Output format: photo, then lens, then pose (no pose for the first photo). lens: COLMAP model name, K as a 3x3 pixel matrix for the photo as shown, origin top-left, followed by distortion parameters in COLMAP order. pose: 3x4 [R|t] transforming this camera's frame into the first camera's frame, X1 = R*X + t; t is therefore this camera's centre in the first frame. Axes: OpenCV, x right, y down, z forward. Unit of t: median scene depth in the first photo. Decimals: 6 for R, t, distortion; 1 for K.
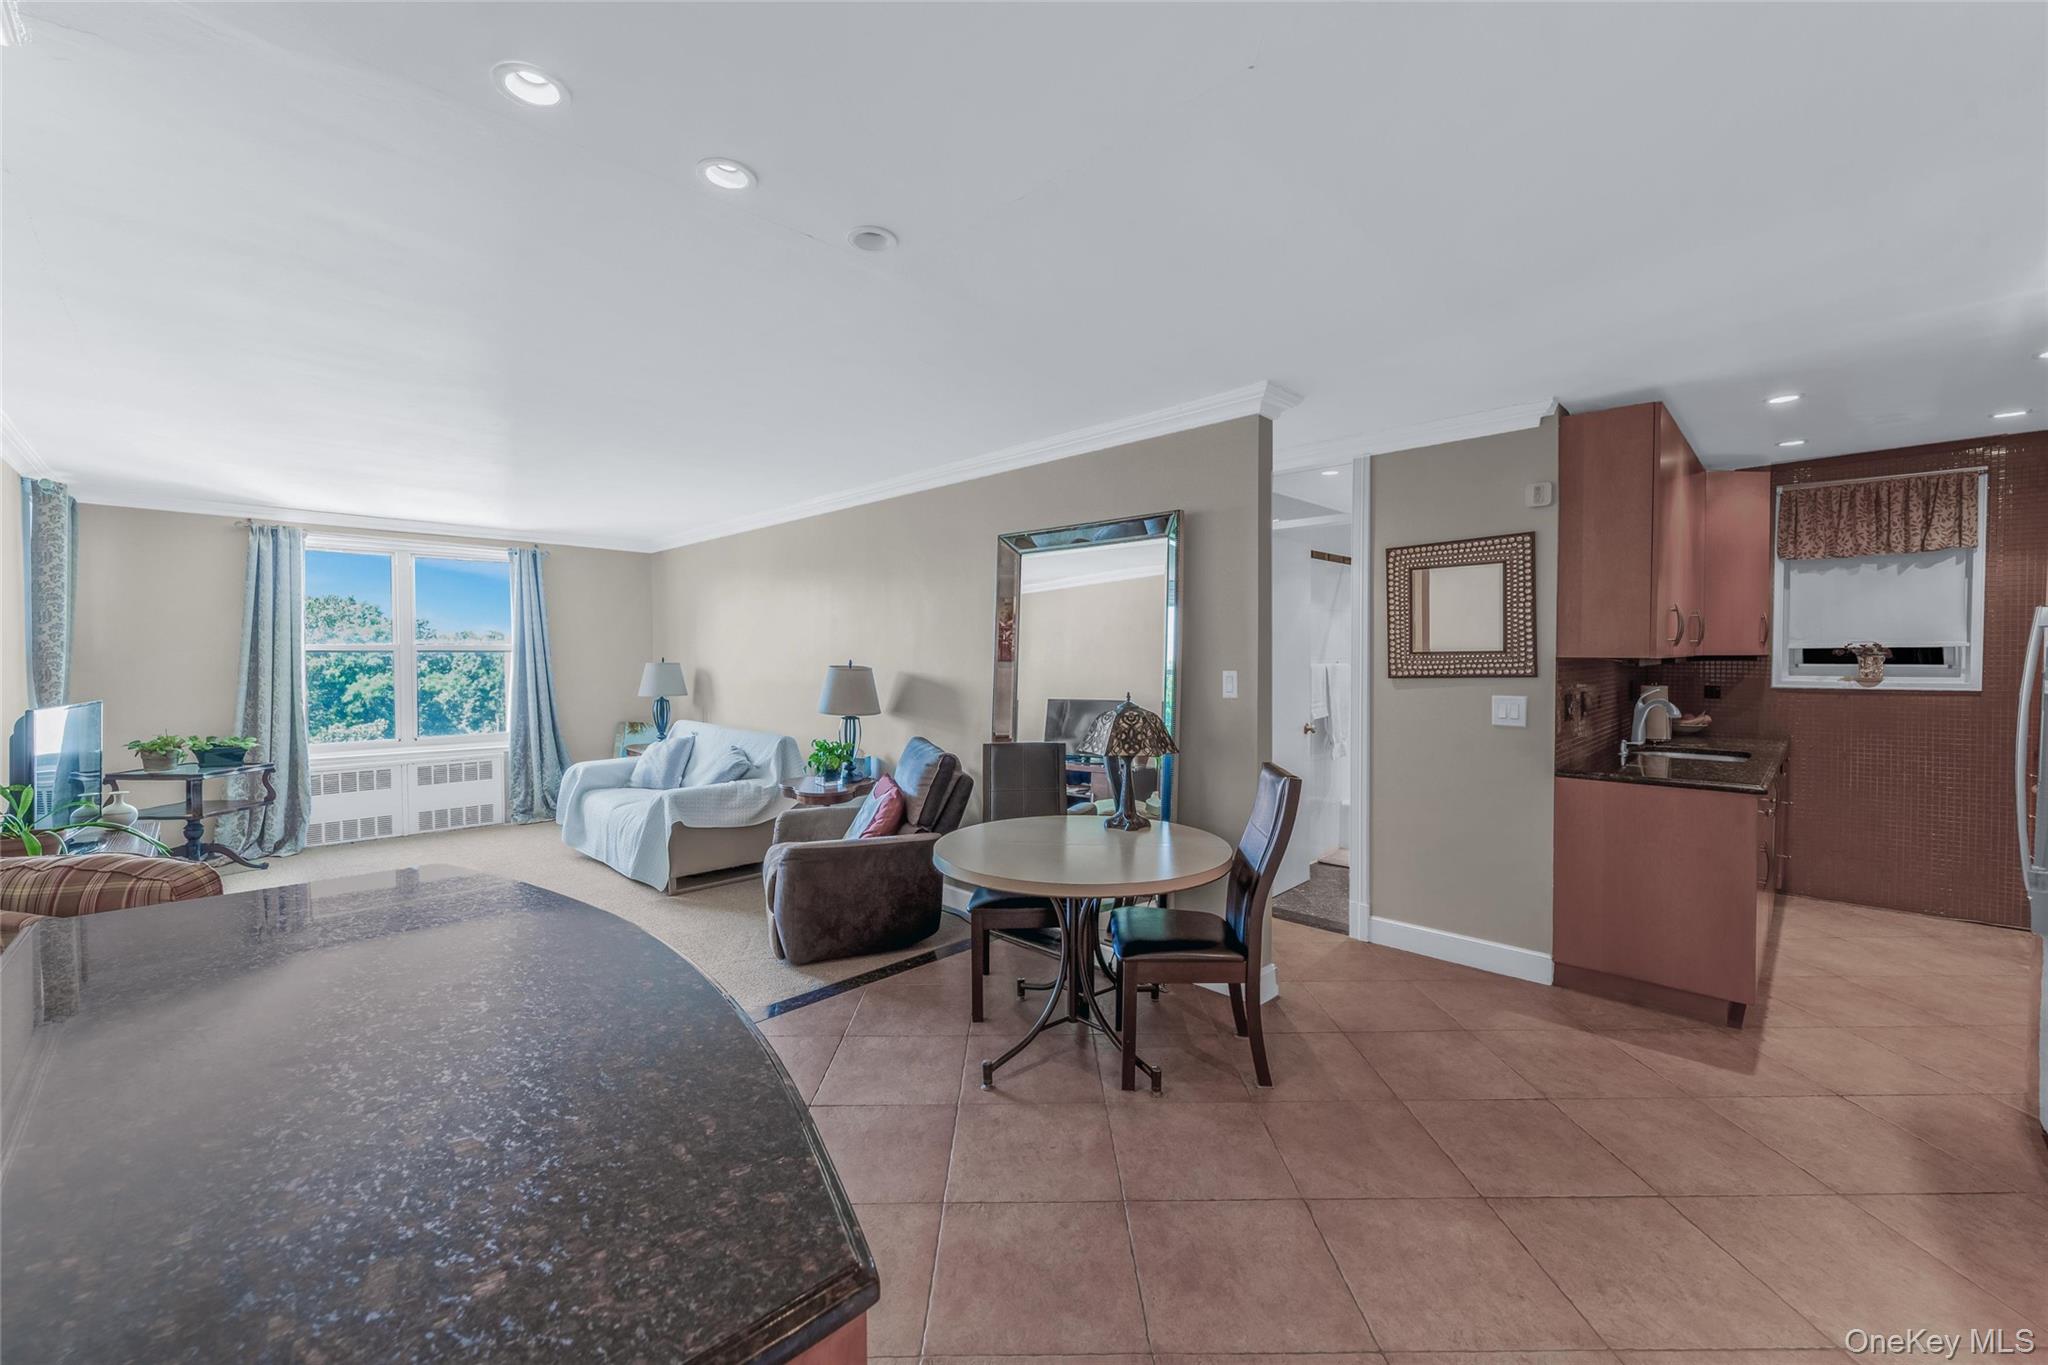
lens RADIAL K [[819.9, 0, 1023.1], [0, 819.9, 660.7], [0, 0, 1]] dist [-0.000624, -0.000018]
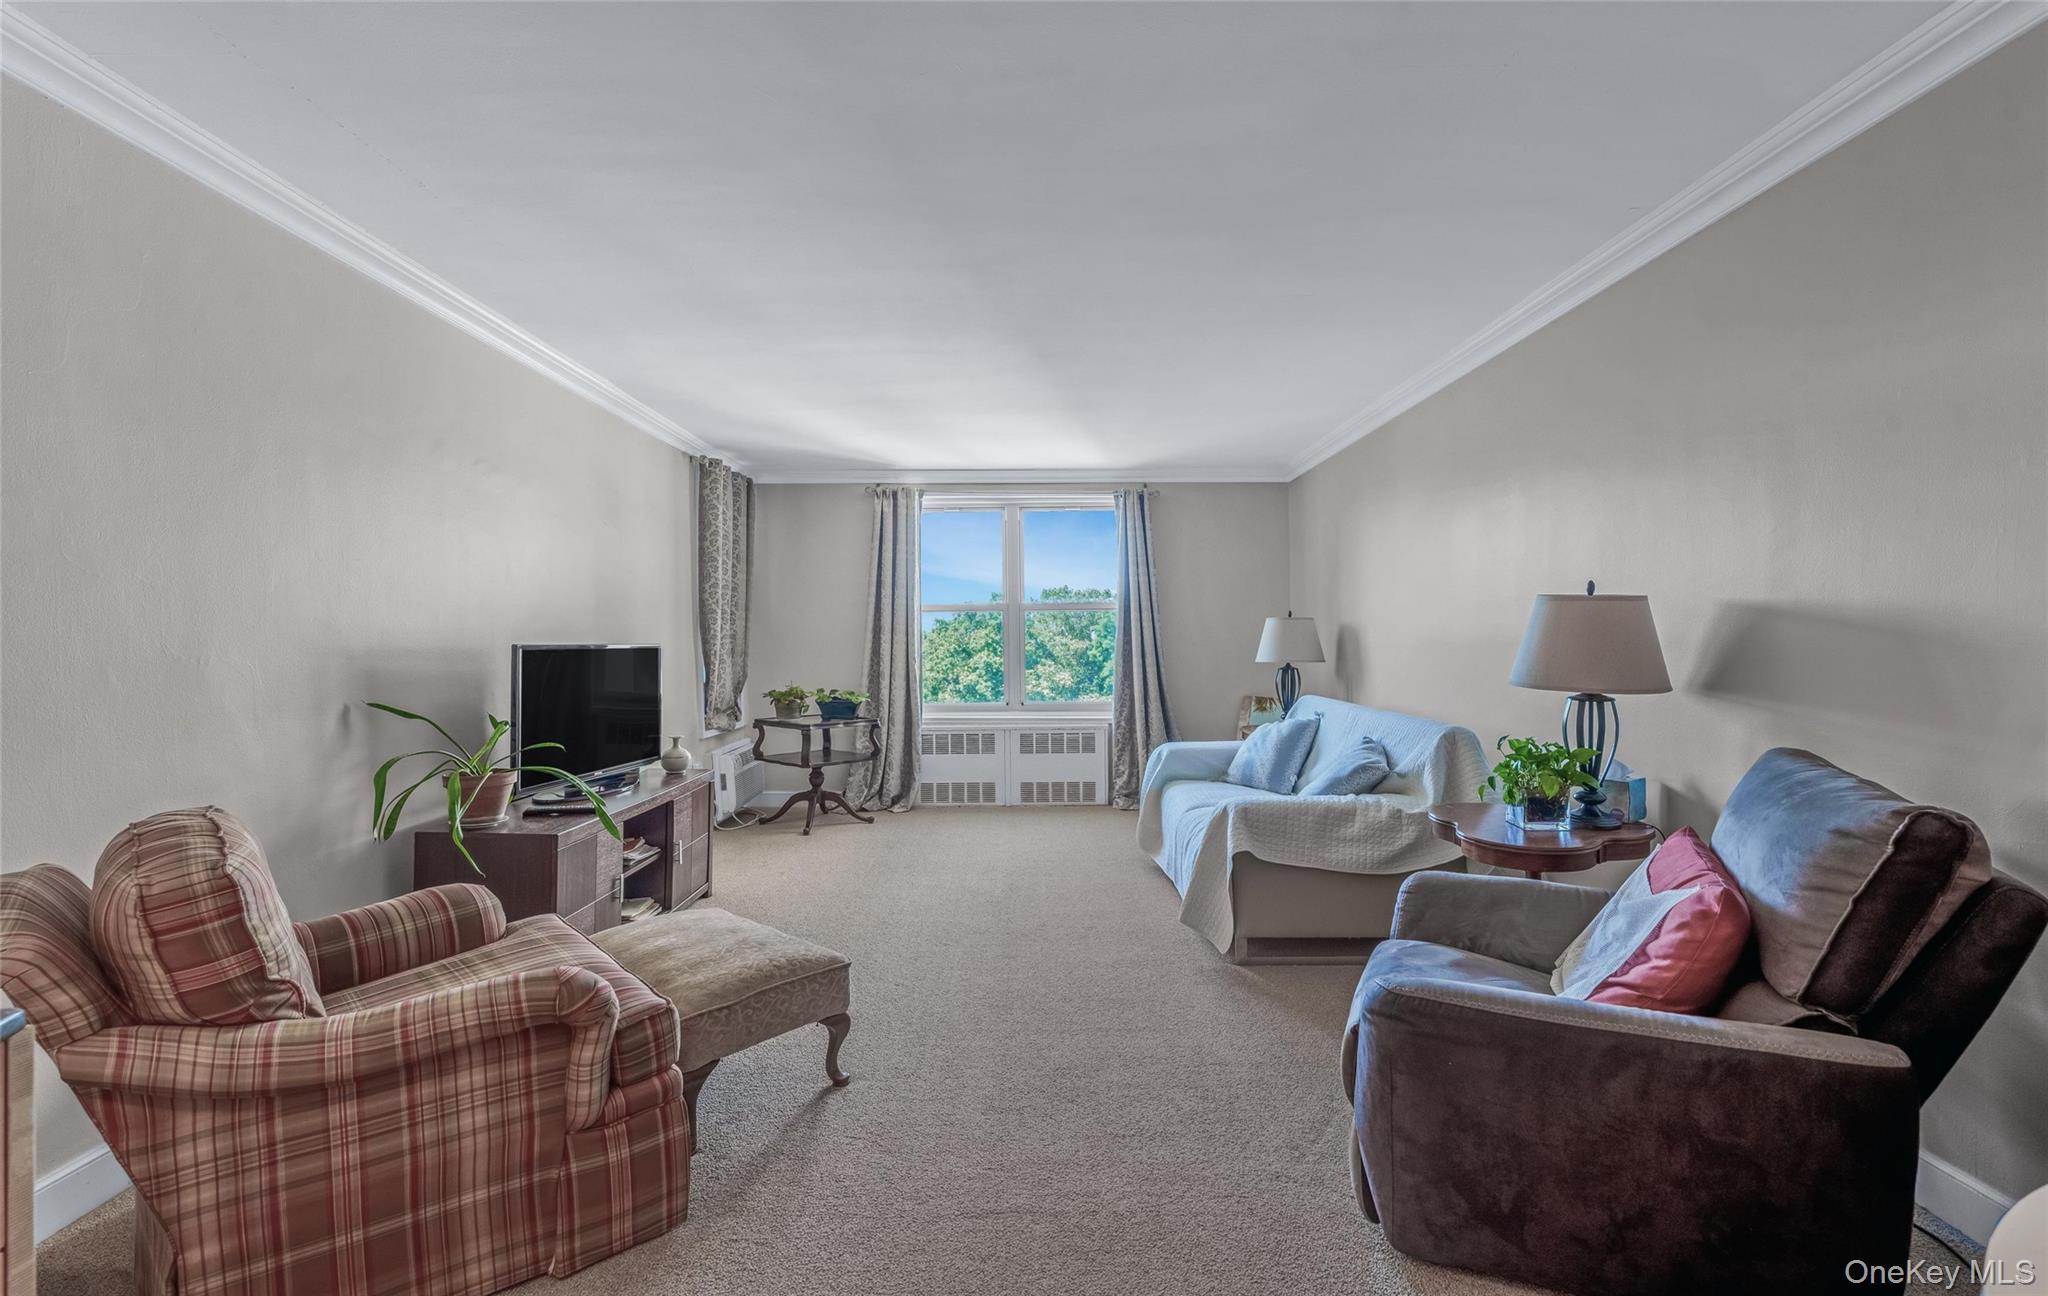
lens RADIAL K [[842.2, 0, 927.1], [0, 842.2, 656.9], [0, 0, 1]] dist [-0.002294, -0.000548]
pose [[0.618745, 0.001314, -0.785591, -0.067067], [0.013428, 0.999835, 0.012248, 0.037428], [0.785477, -0.018128, 0.618625, 0.414032]]
